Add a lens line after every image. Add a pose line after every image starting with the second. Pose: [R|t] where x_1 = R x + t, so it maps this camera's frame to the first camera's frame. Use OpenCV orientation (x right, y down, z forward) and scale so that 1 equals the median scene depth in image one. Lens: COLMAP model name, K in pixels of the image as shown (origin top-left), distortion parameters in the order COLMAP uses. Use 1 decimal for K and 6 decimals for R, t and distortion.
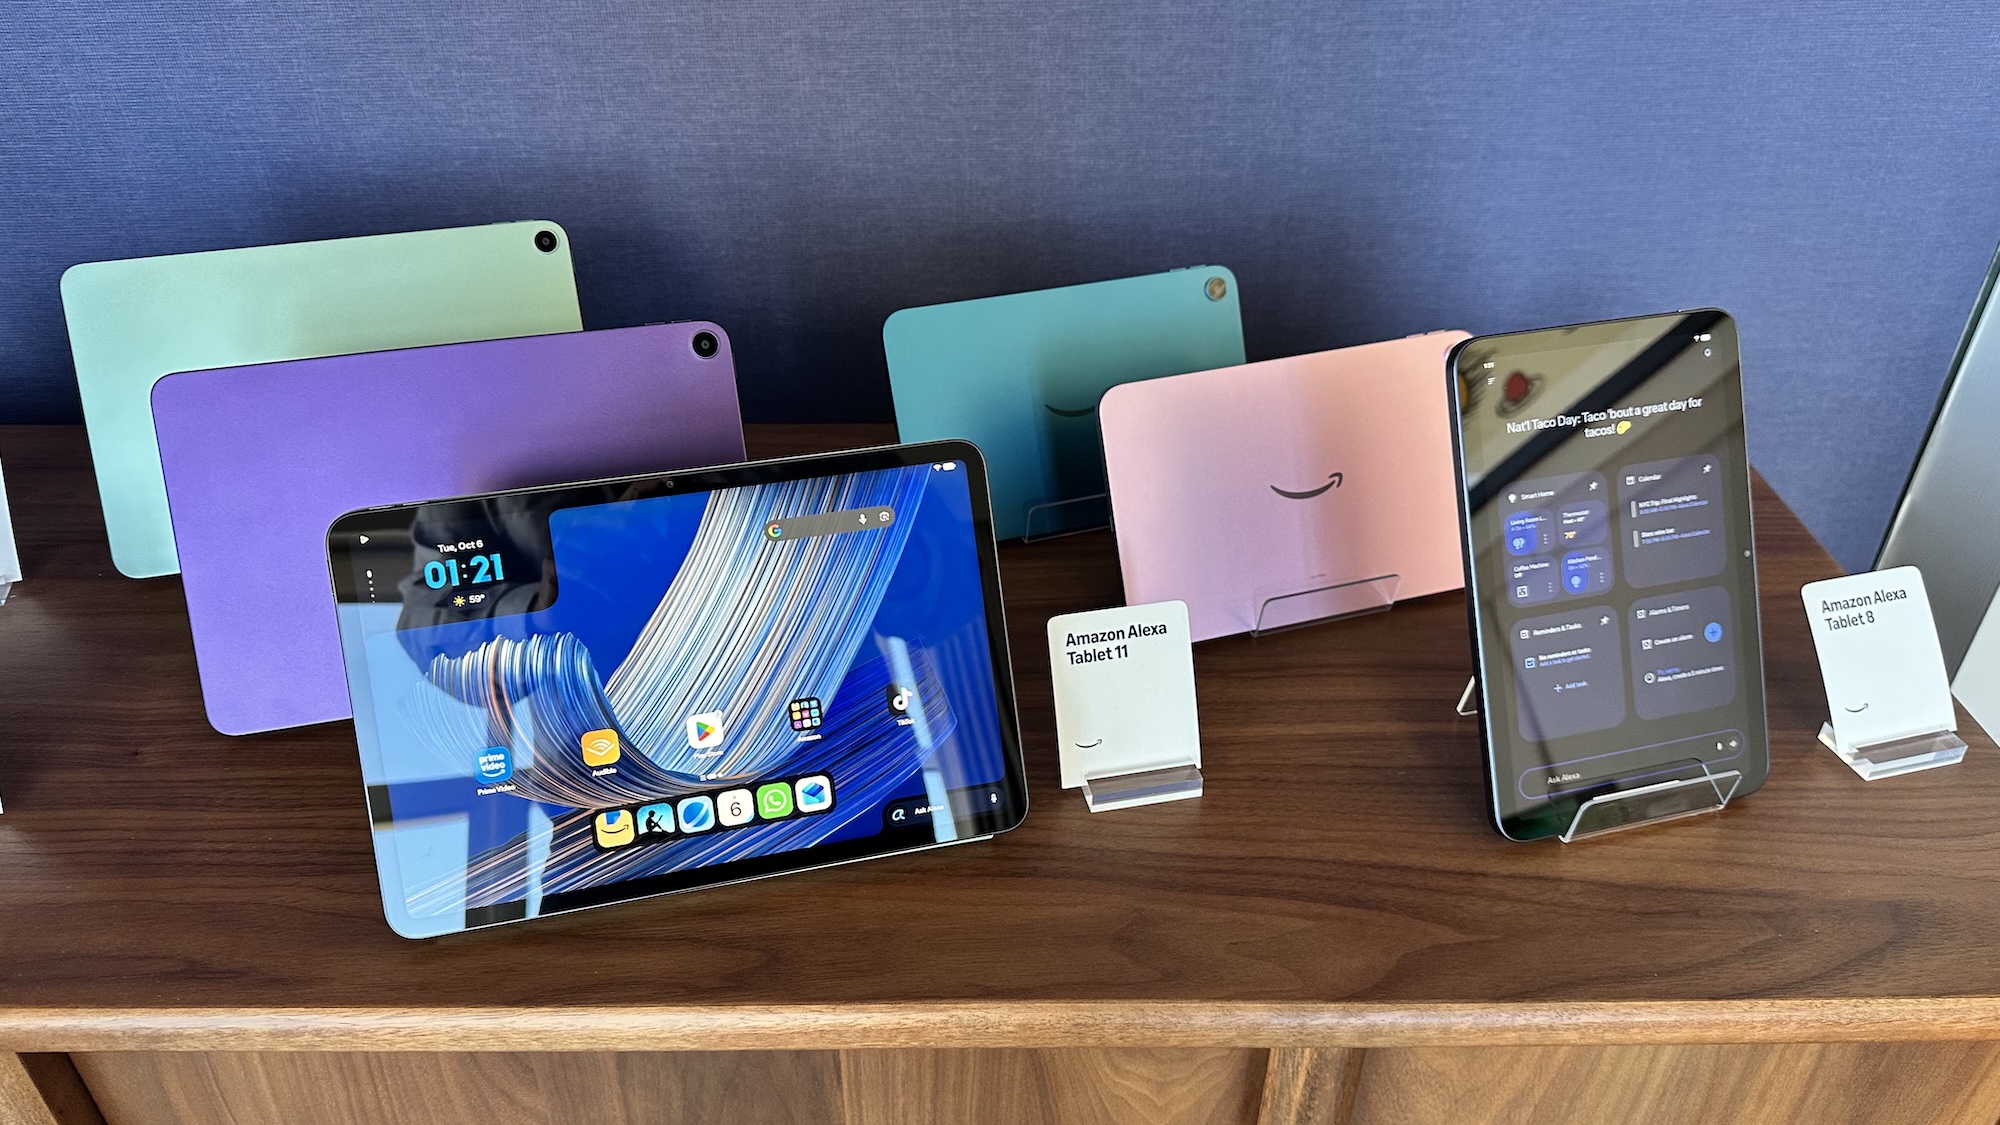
lens RADIAL K [[1545.5, 0, 1000.0], [0, 1545.5, 562.5], [0, 0, 1]] dist [0.107335, -0.120421]
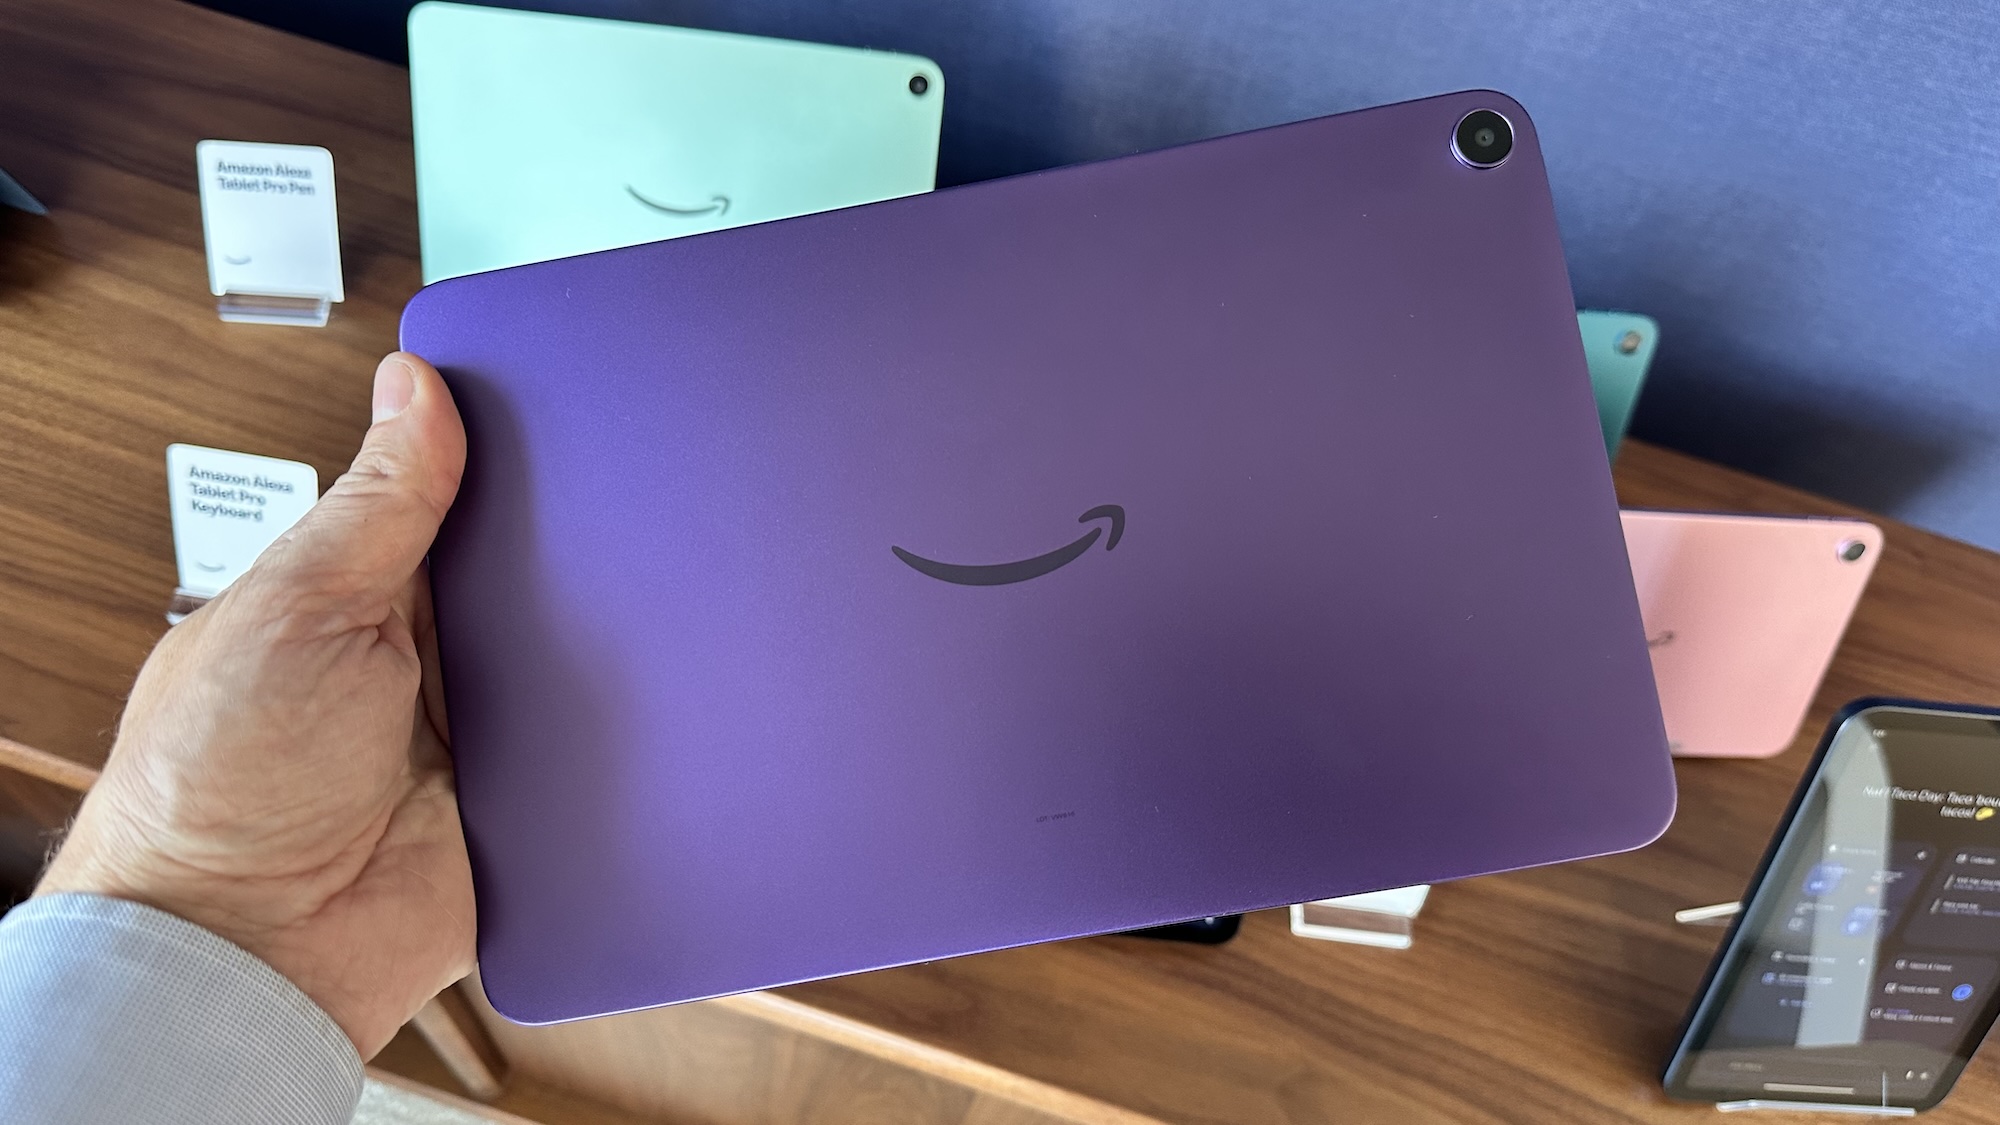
lens RADIAL K [[1545.5, 0, 1000.0], [0, 1545.5, 562.5], [0, 0, 1]] dist [0.107335, -0.120421]
pose [[0.953853, 0.299343, -0.023638, -0.182786], [-0.262079, 0.868361, 0.421027, -0.453458], [0.146558, -0.395403, 0.906740, 0.114564]]
